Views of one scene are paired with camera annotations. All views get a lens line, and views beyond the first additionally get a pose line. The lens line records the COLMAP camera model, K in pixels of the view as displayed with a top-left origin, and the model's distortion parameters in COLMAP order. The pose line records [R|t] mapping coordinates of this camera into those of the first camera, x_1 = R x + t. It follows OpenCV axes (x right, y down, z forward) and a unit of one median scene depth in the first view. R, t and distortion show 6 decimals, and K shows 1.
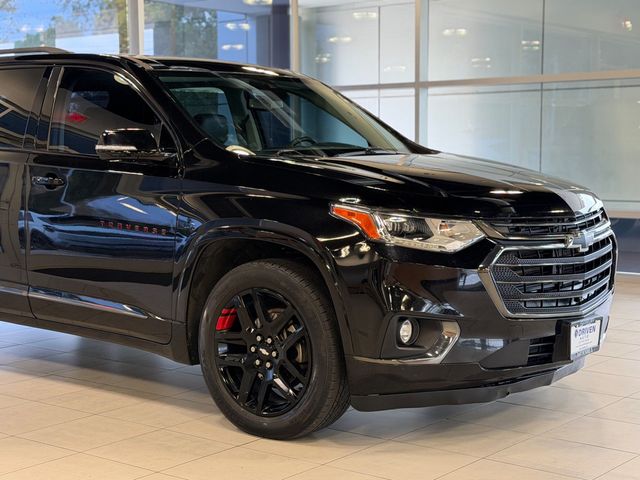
lens RADIAL K [[1113.2, 0, 320.7], [0, 1113.2, 239.9], [0, 0, 1]] dist [0.108514, 0.000000]
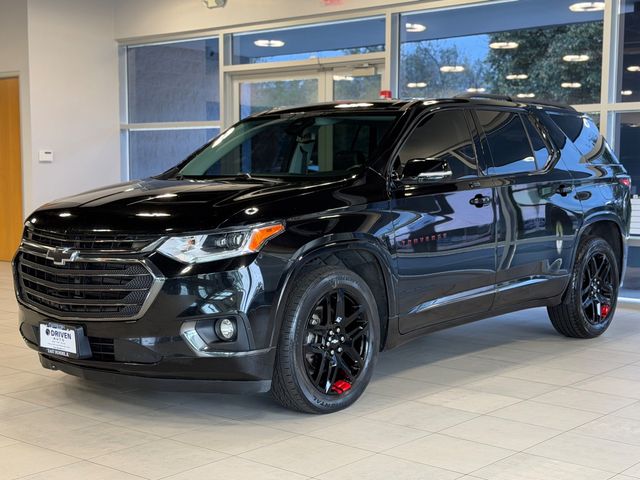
lens RADIAL K [[970.7, 0, 319.6], [0, 970.7, 240.2], [0, 0, 1]] dist [0.130178, 0.000000]
pose [[-0.014577, 0.079844, -0.996701, 1.236401], [-0.095388, 0.992149, 0.080874, -0.122470], [0.995333, 0.096252, -0.006846, 1.270318]]
